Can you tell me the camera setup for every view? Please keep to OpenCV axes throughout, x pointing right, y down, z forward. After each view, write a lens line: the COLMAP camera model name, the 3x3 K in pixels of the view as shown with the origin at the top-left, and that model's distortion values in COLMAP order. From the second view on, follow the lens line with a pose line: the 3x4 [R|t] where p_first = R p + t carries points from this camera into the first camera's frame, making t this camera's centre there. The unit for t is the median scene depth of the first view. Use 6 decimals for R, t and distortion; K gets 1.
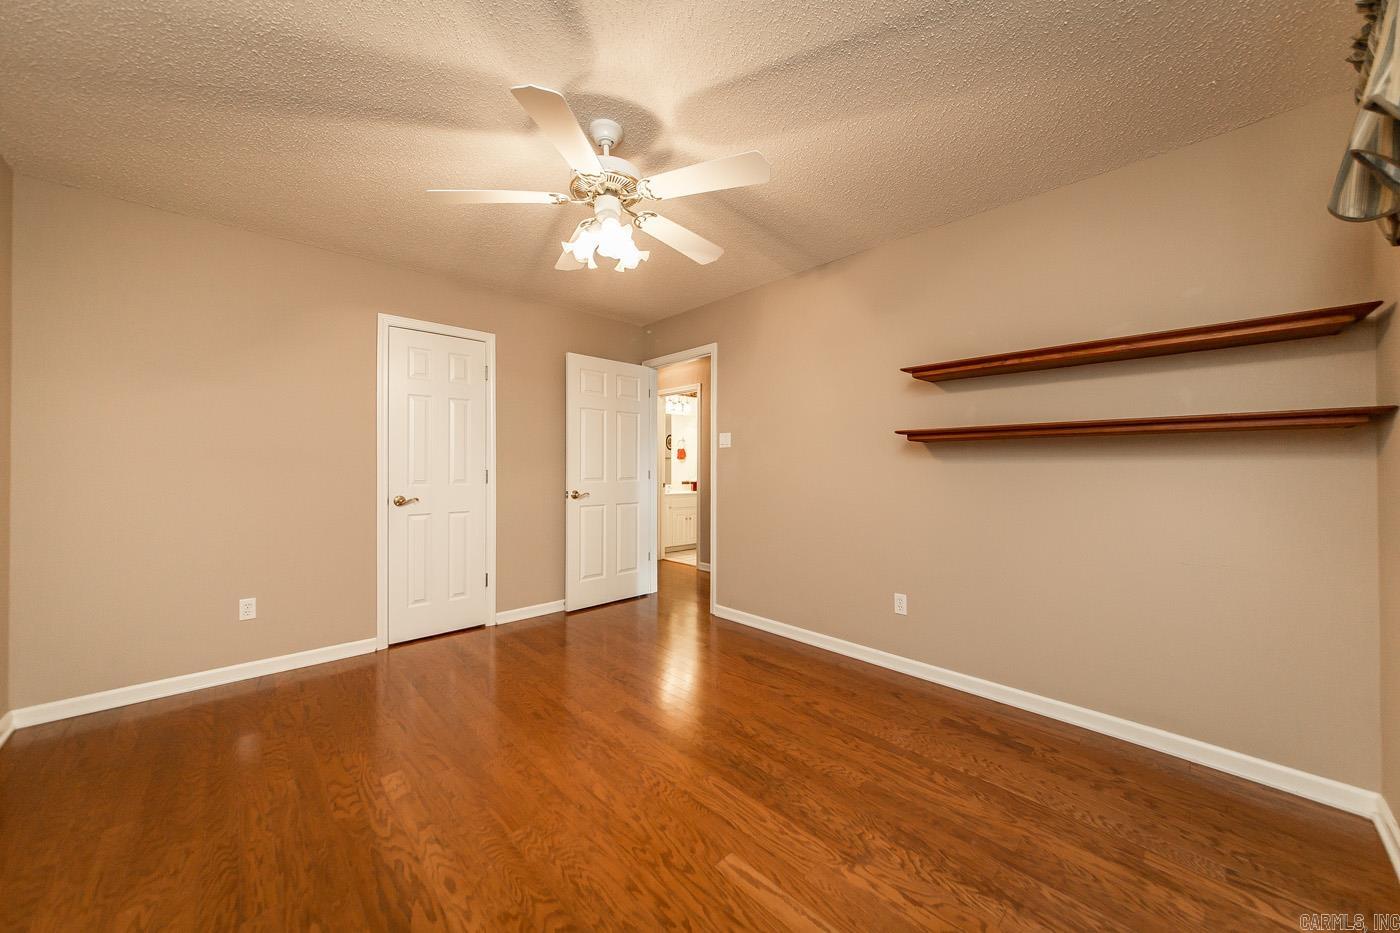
lens RADIAL K [[503.0, 0, 692.2], [0, 503.0, 465.2], [0, 0, 1]] dist [-0.008547, 0.000071]
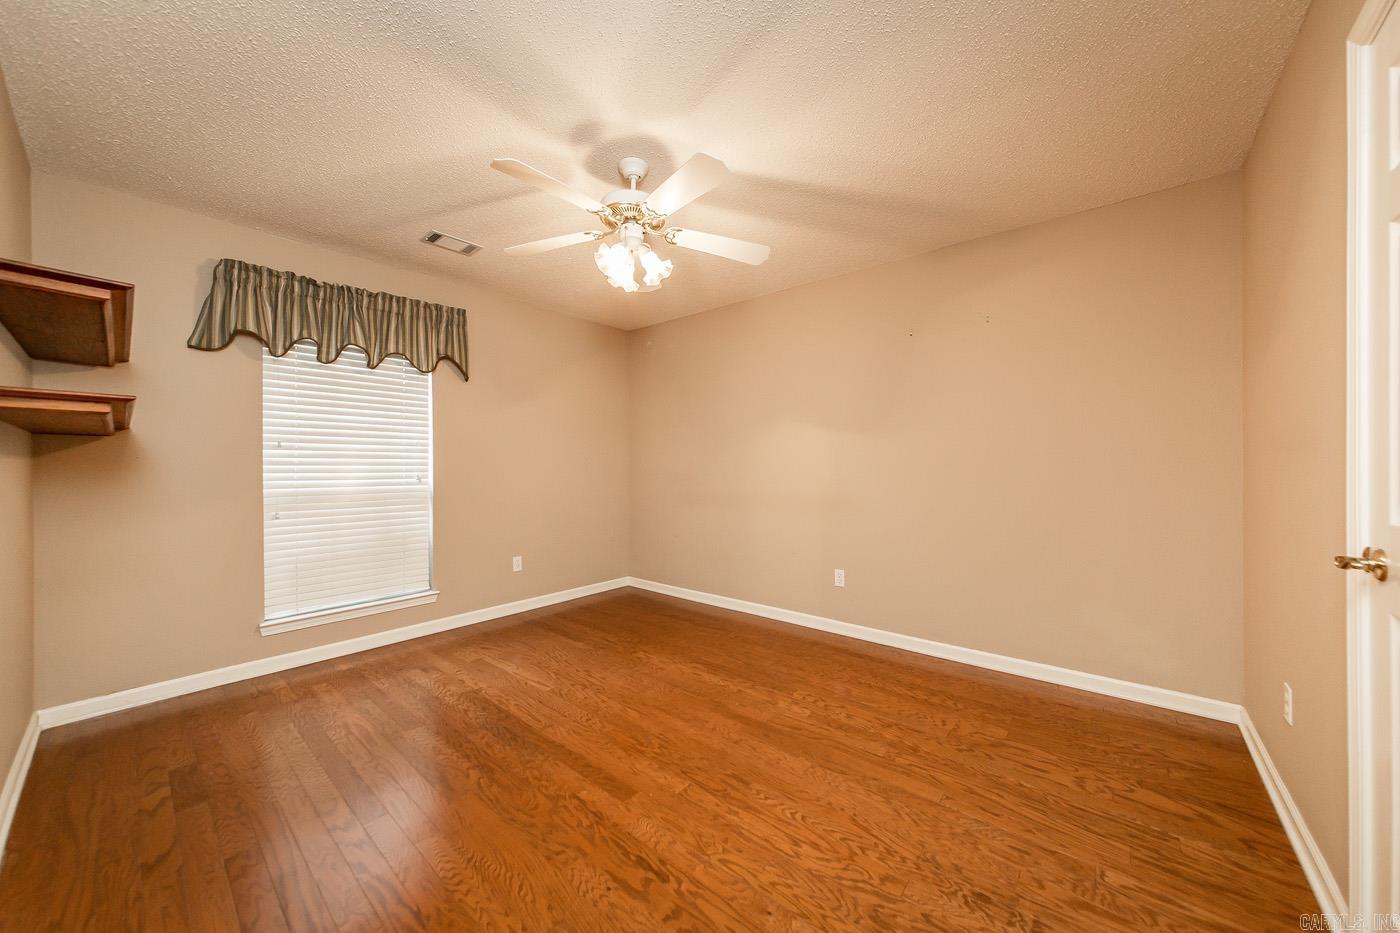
lens RADIAL K [[503.0, 0, 692.2], [0, 503.0, 465.2], [0, 0, 1]] dist [-0.008547, 0.000071]
pose [[-0.994468, 0.001375, -0.105030, -0.191142], [0.002202, 0.999967, -0.007762, 0.017600], [0.105015, -0.007950, -0.994439, 2.204485]]
